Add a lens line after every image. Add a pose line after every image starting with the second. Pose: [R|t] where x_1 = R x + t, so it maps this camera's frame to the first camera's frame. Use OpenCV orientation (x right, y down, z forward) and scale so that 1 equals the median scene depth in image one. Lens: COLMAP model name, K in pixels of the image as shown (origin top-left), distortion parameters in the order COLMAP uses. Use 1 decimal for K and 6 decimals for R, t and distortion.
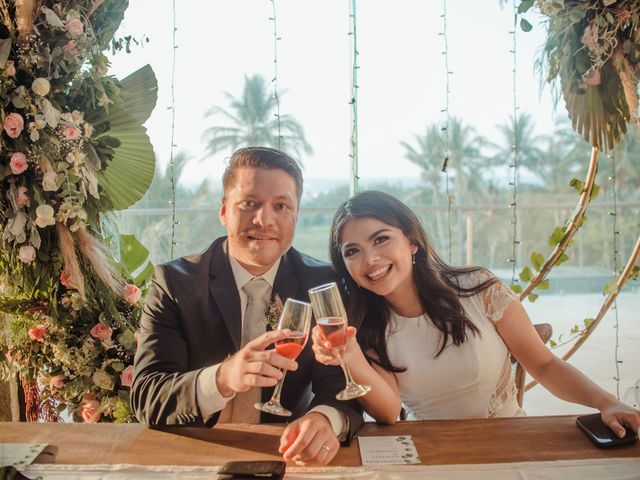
lens RADIAL K [[772.6, 0, 302.1], [0, 772.6, 209.3], [0, 0, 1]] dist [-0.146474, 0.052555]
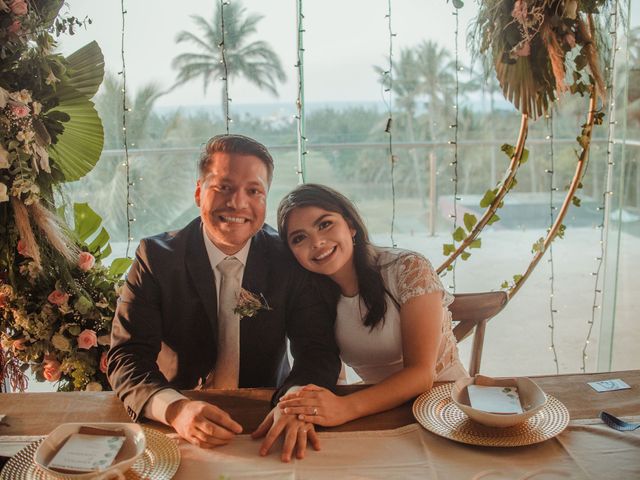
lens RADIAL K [[772.3, 0, 317.9], [0, 772.3, 224.6], [0, 0, 1]] dist [-0.134032, 0.026771]
pose [[0.998633, -0.015498, 0.049925, 0.046941], [0.009572, 0.993107, 0.116821, -0.060493], [-0.051391, -0.116183, 0.991897, -0.059815]]
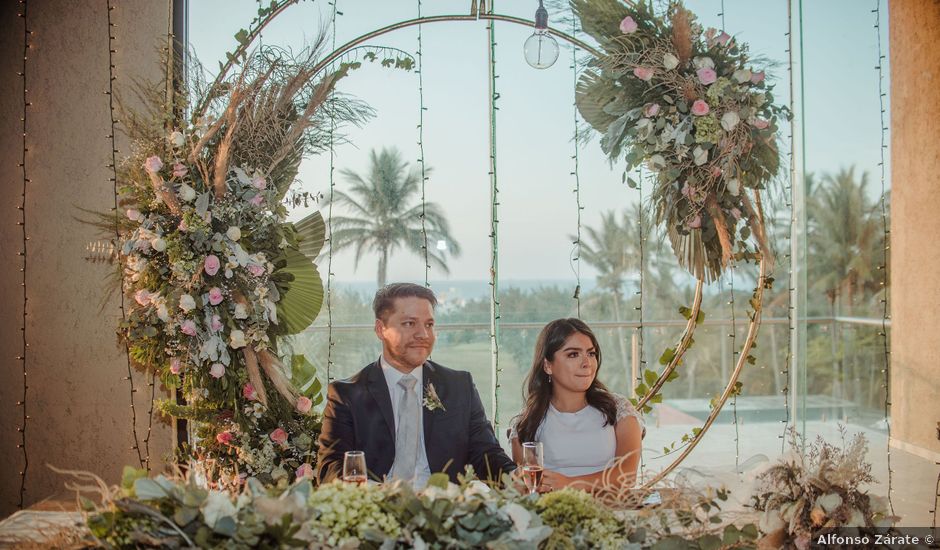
lens RADIAL K [[1009.7, 0, 449.2], [0, 1009.7, 272.8], [0, 0, 1]] dist [-0.132807, 0.001945]
pose [[0.999994, 0.001726, 0.003139, -0.001752], [-0.001573, 0.998832, -0.048284, -0.019137], [-0.003218, 0.048278, 0.998829, -0.571738]]
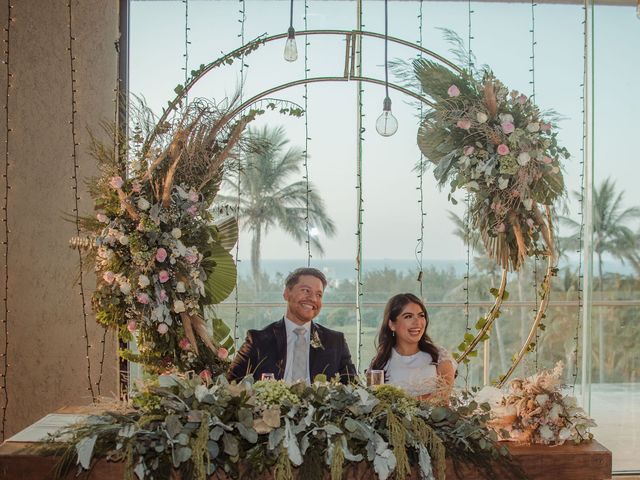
lens RADIAL K [[1059.2, 0, 347.2], [0, 1059.2, 286.7], [0, 0, 1]] dist [-0.045879, -0.085752]
pose [[0.999544, 0.013831, 0.026837, -0.012647], [-0.013418, 0.999790, -0.015520, -0.004500], [-0.027046, 0.015153, 0.999519, -1.348778]]
